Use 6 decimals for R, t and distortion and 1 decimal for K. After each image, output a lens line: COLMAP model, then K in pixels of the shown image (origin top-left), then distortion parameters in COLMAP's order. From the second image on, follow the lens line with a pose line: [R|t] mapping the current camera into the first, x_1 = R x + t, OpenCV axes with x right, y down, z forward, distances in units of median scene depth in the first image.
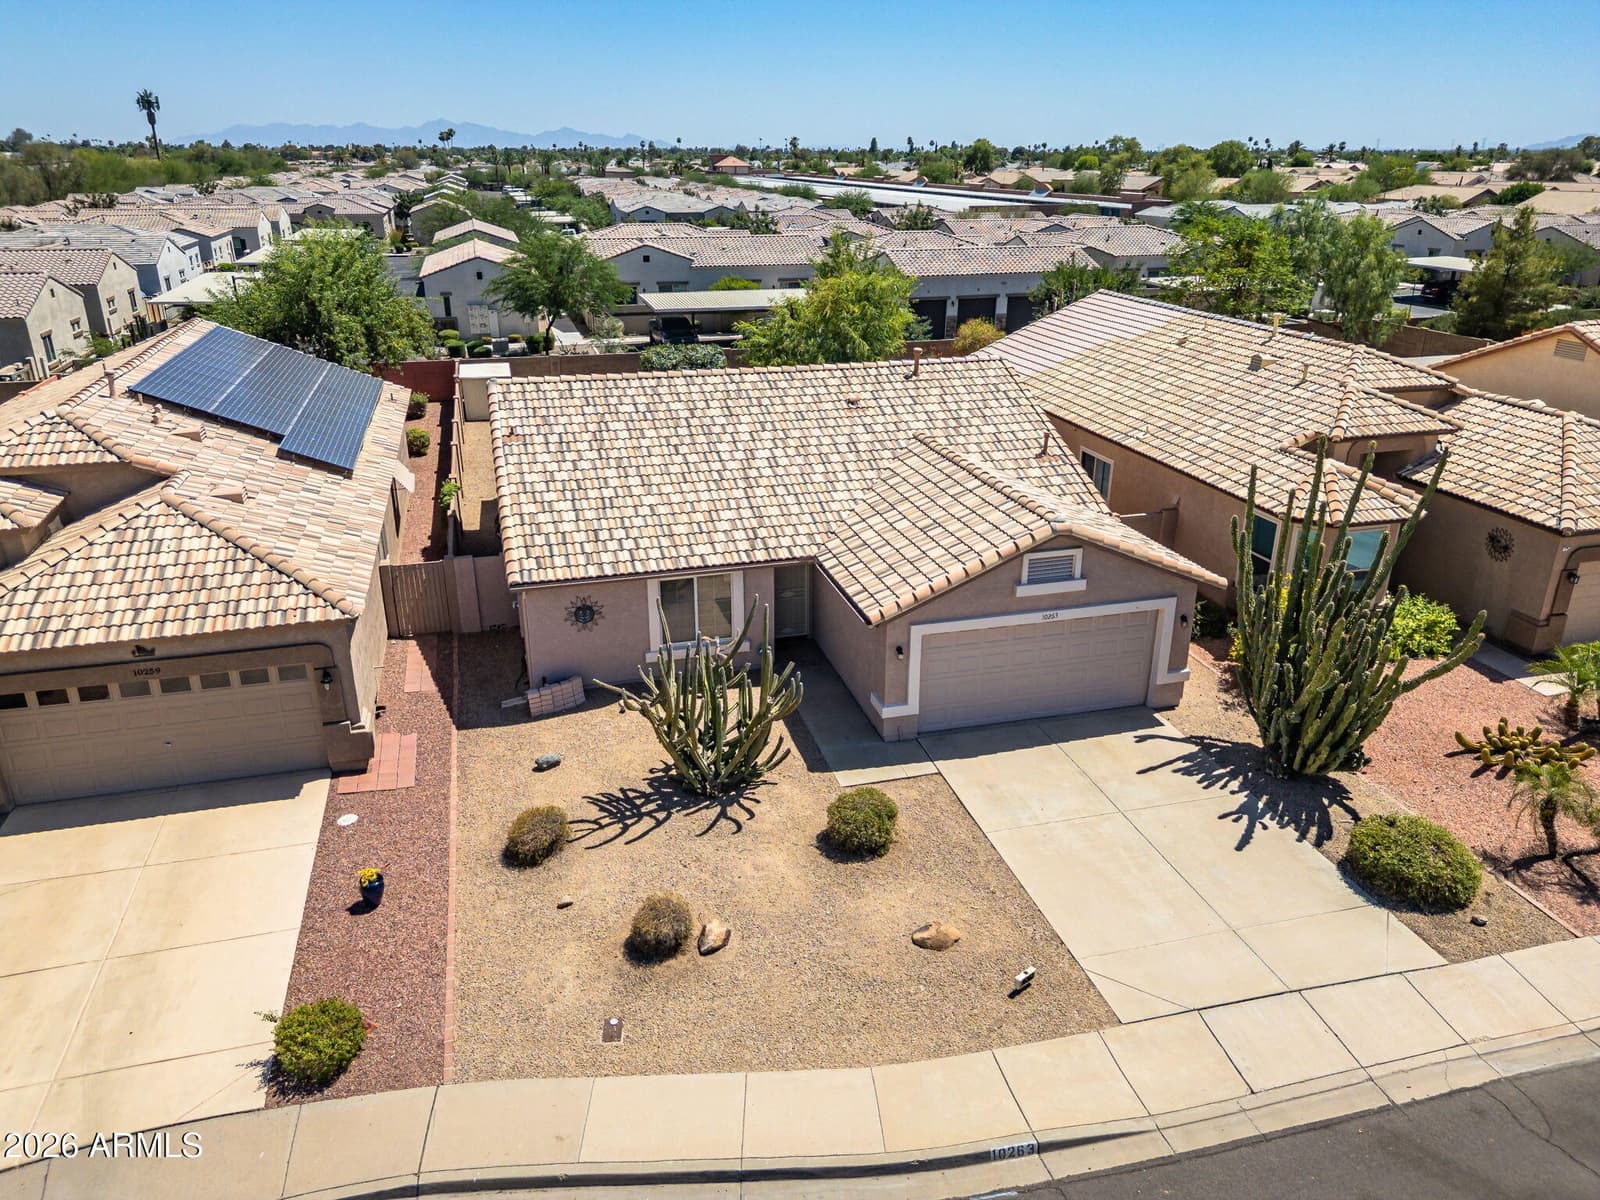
lens RADIAL K [[1127.5, 0, 794.9], [0, 1127.5, 597.1], [0, 0, 1]] dist [0.054780, -0.047646]
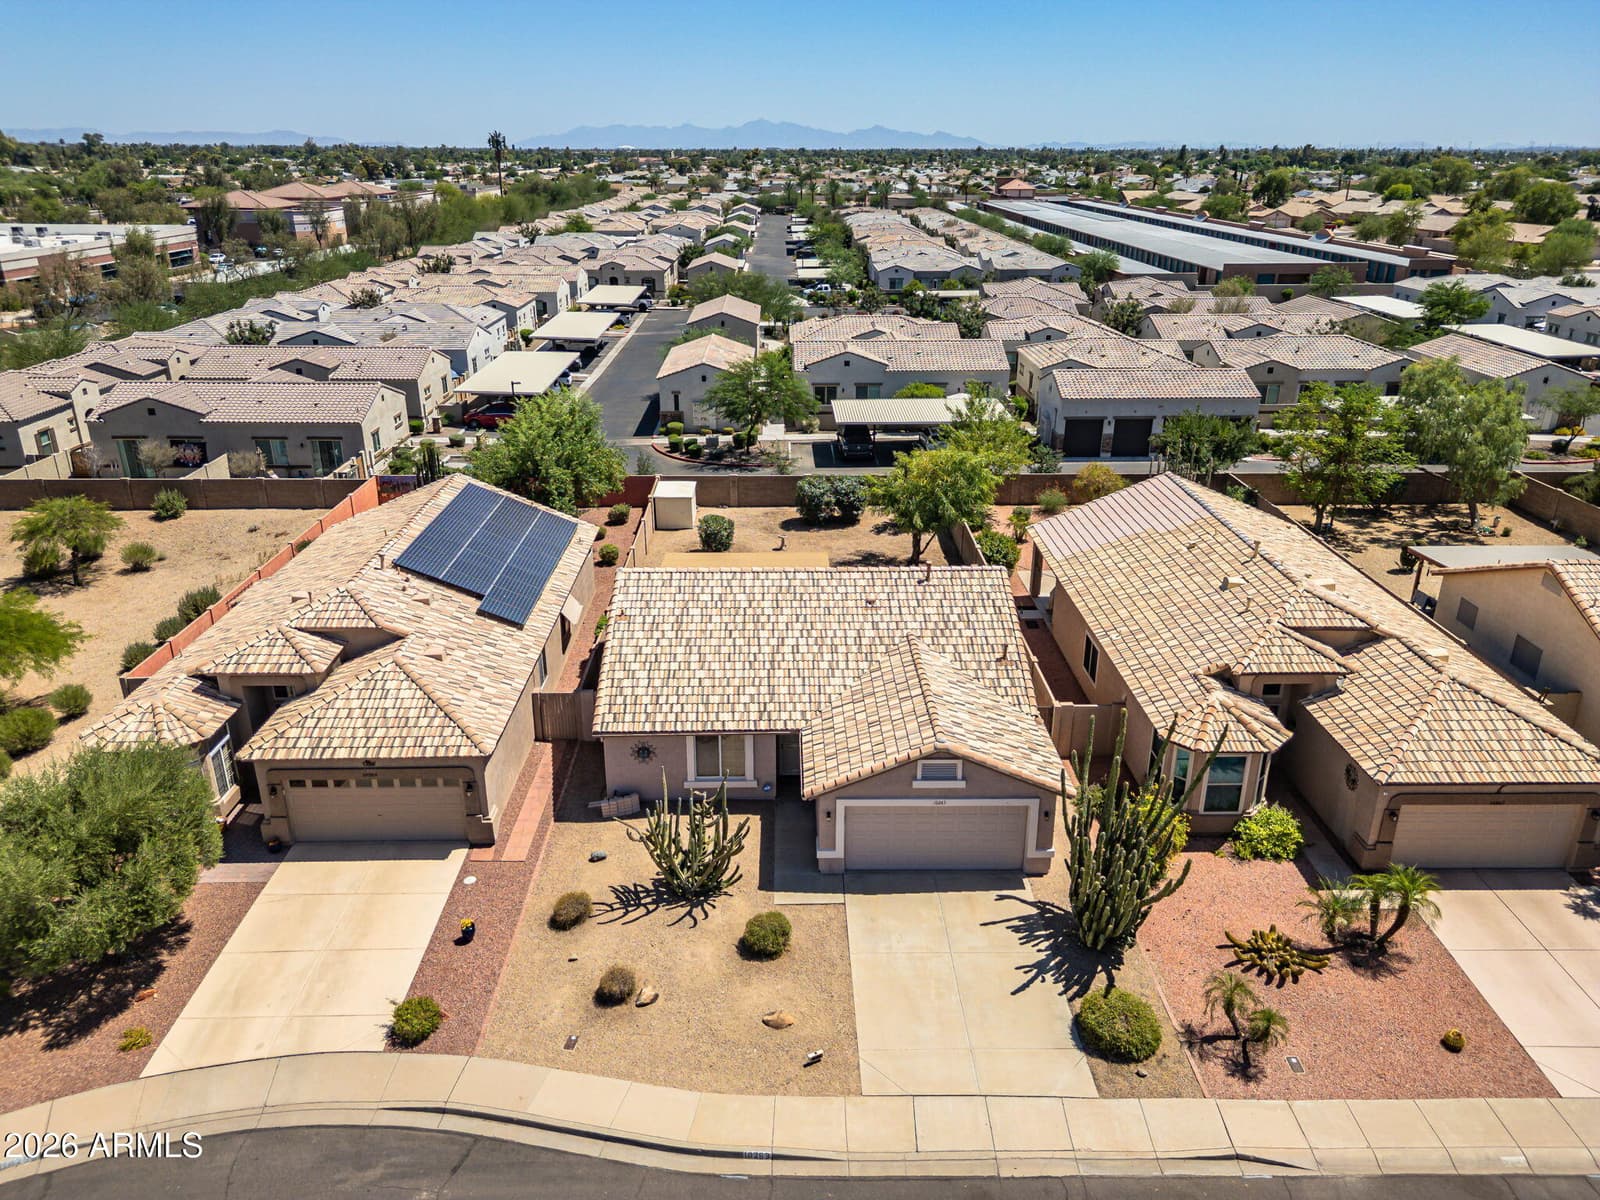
lens RADIAL K [[1127.5, 0, 793.7], [0, 1127.5, 593.1], [0, 0, 1]] dist [0.054780, -0.047646]
pose [[0.968535, 0.090167, -0.231969, 0.361284], [-0.090681, 0.995844, 0.008470, -0.246250], [0.231769, 0.012832, 0.972686, -0.437046]]
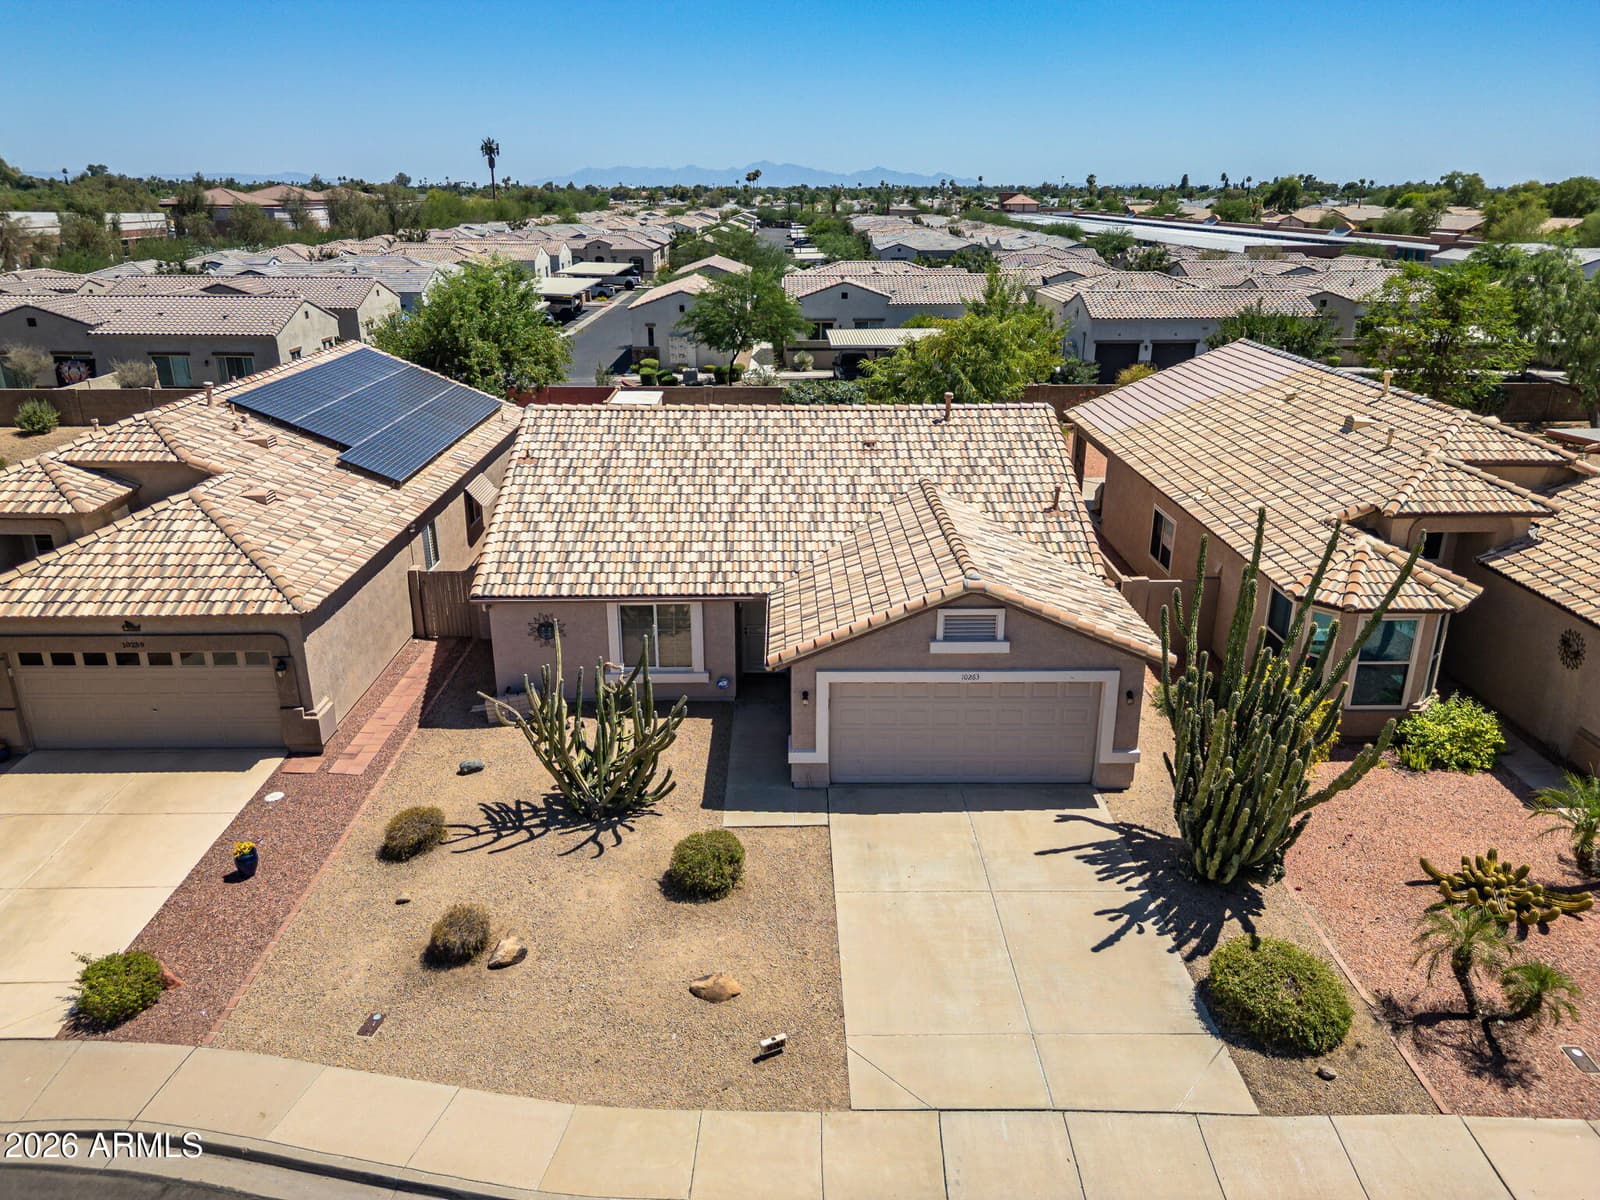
lens RADIAL K [[1127.5, 0, 795.3], [0, 1127.5, 595.7], [0, 0, 1]] dist [0.054780, -0.047646]
pose [[0.968306, 0.084253, -0.235129, 0.306958], [-0.091374, 0.995625, -0.019537, -0.019684], [0.232454, 0.040403, 0.971768, 0.038457]]
